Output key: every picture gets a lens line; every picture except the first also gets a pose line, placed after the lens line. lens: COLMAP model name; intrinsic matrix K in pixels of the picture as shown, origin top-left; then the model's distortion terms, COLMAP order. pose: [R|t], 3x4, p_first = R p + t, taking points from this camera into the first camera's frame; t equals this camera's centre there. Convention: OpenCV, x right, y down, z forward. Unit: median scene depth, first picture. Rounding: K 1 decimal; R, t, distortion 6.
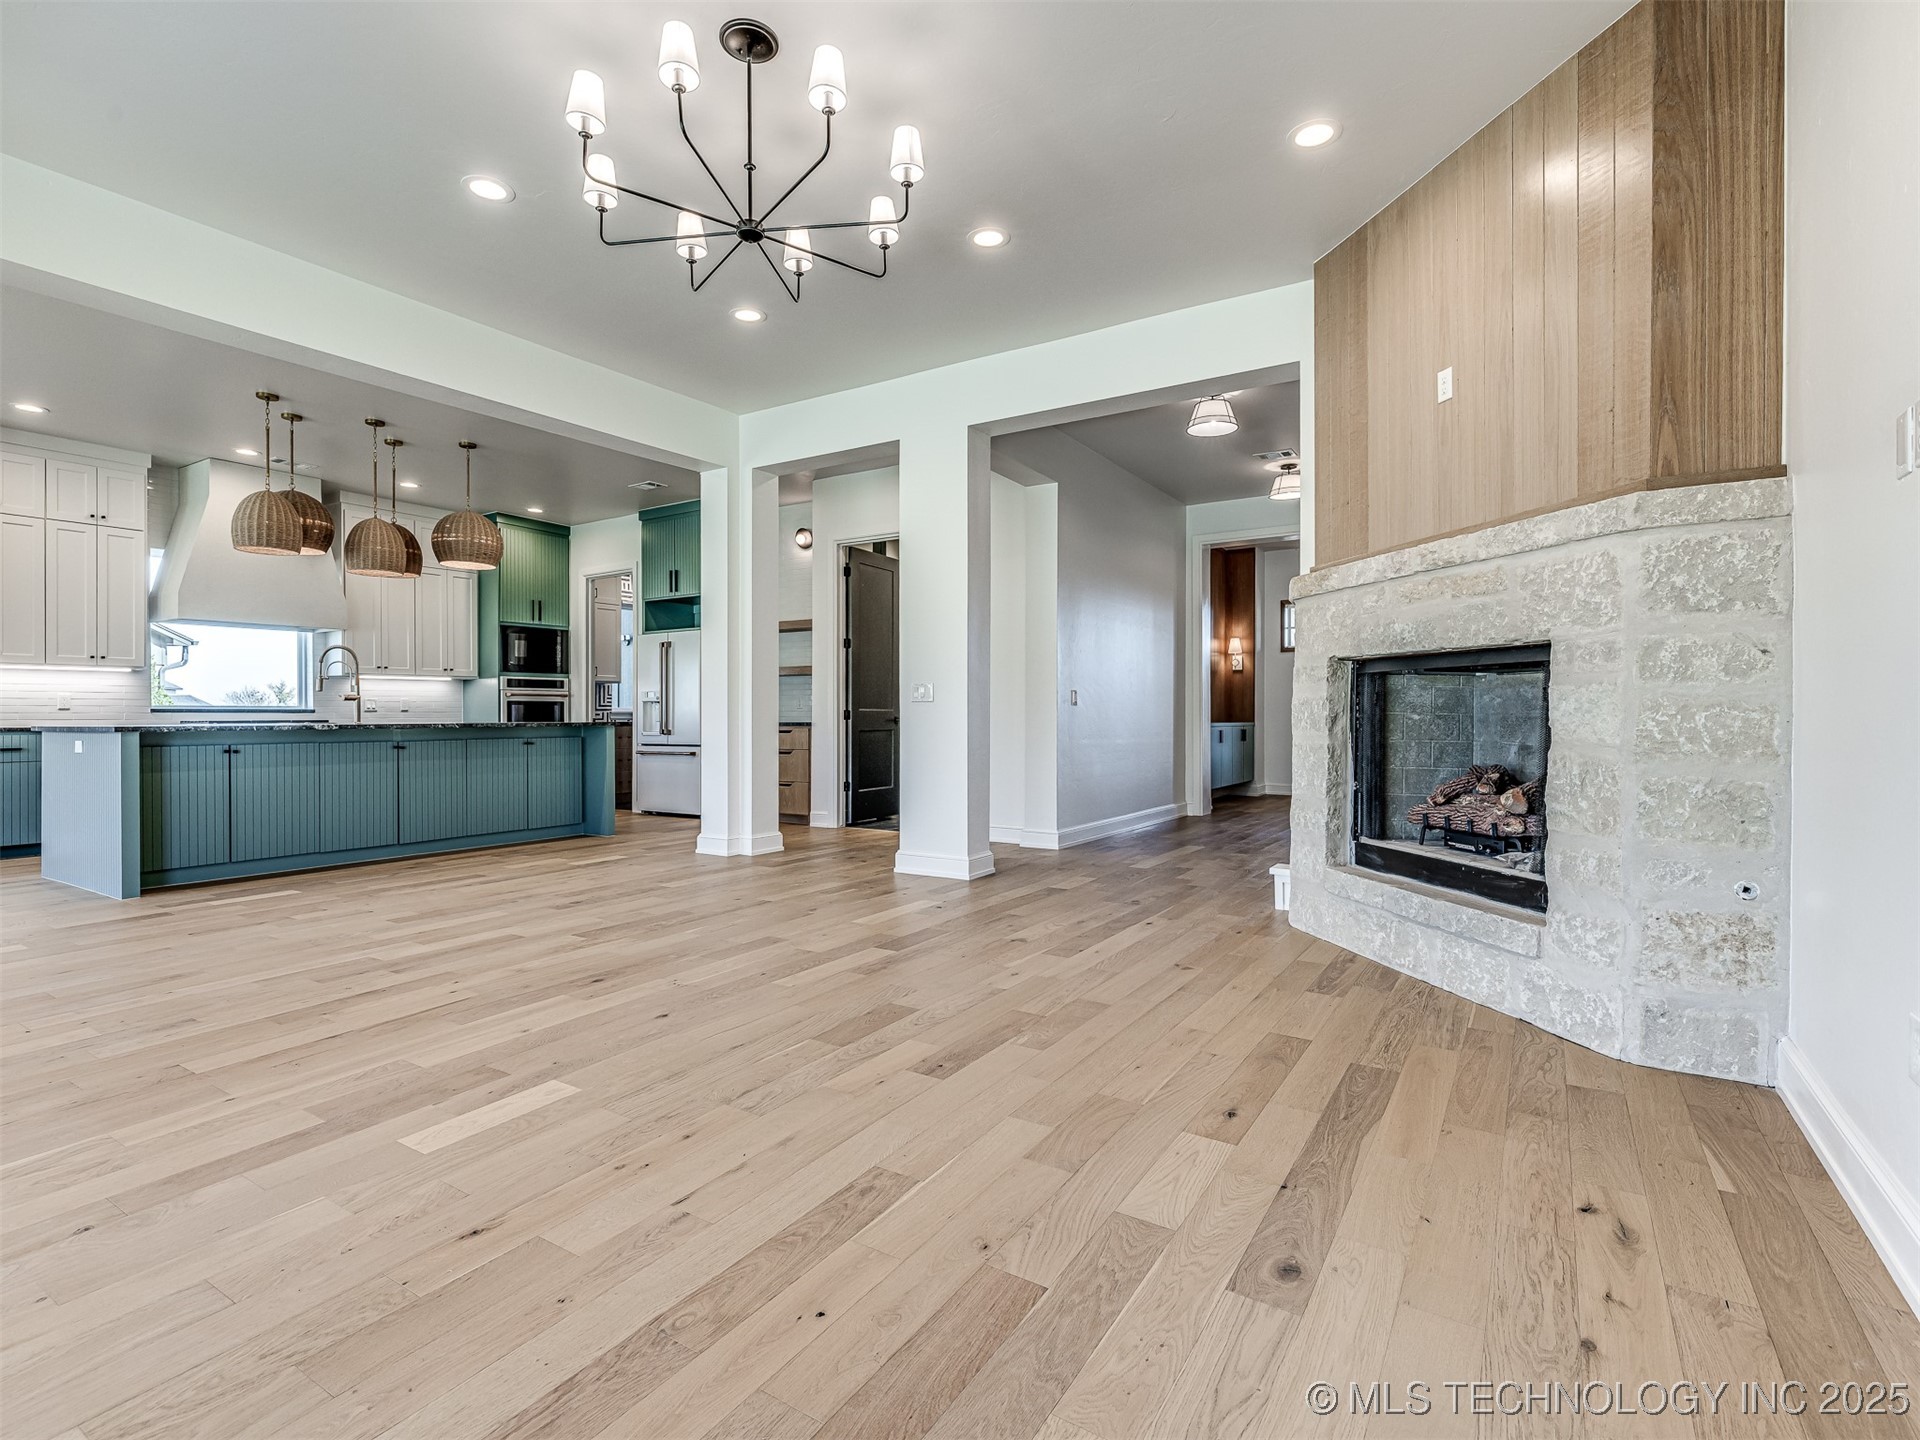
lens RADIAL K [[926.5, 0, 943.3], [0, 926.5, 713.5], [0, 0, 1]] dist [-0.001523, 0.003028]
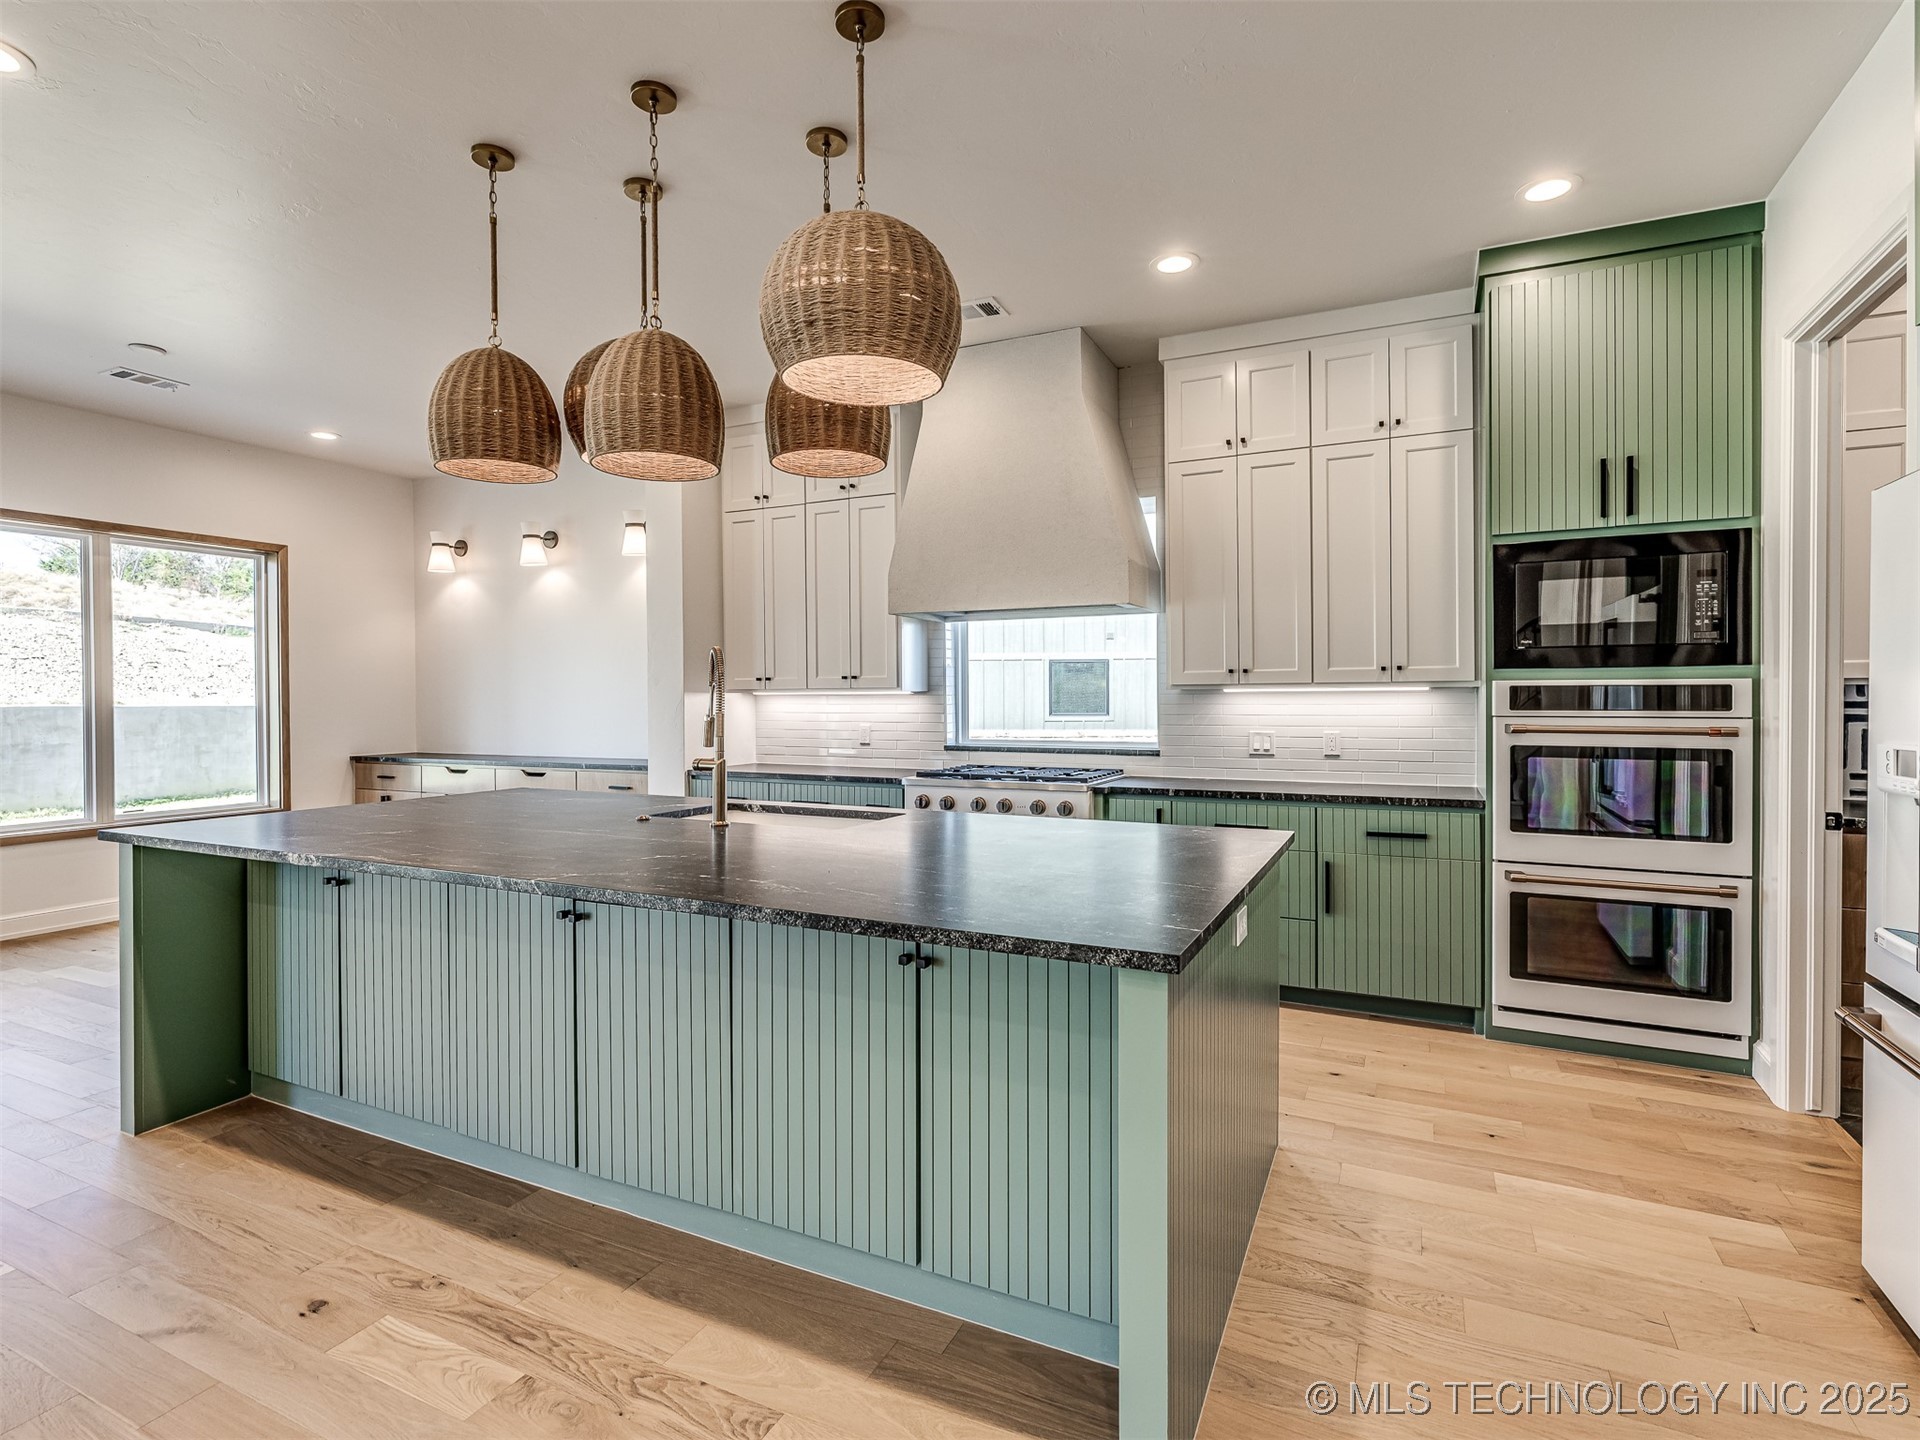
lens RADIAL K [[926.5, 0, 991.8], [0, 926.5, 703.9], [0, 0, 1]] dist [-0.001523, 0.003028]
pose [[0.122926, 0.011849, -0.992345, -0.136593], [0.002136, 0.999923, 0.012204, -0.038270], [0.992413, -0.003620, 0.122892, 0.809683]]
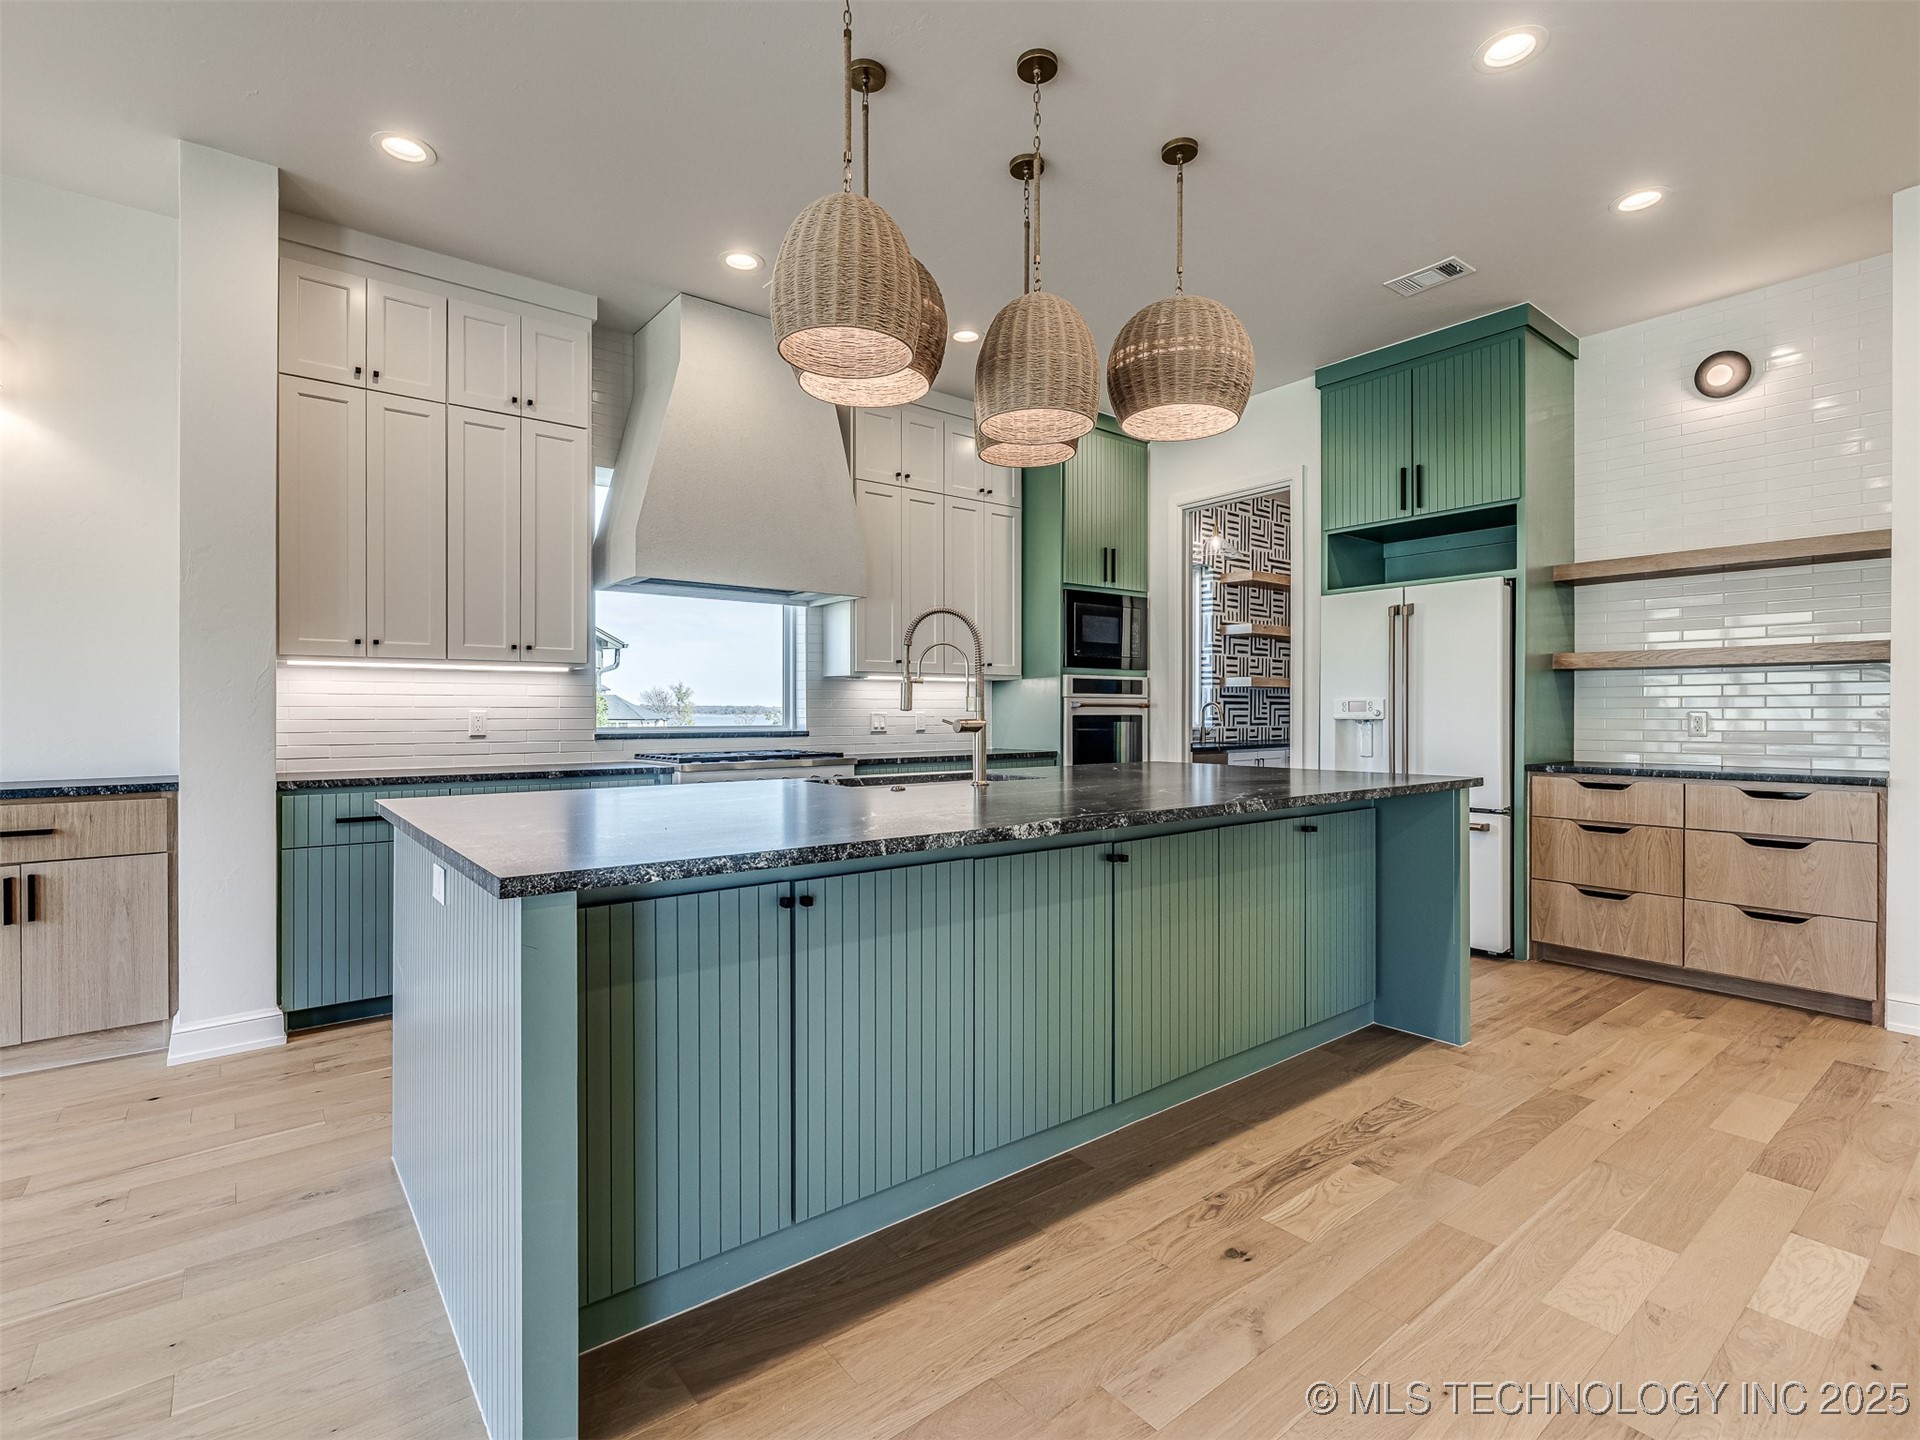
lens RADIAL K [[926.5, 0, 943.8], [0, 926.5, 718.7], [0, 0, 1]] dist [-0.001523, 0.003028]
pose [[0.941951, 0.006251, -0.335692, -0.376305], [-0.003041, 0.999945, 0.010085, -0.018696], [0.335736, -0.008479, 0.941918, 0.435306]]
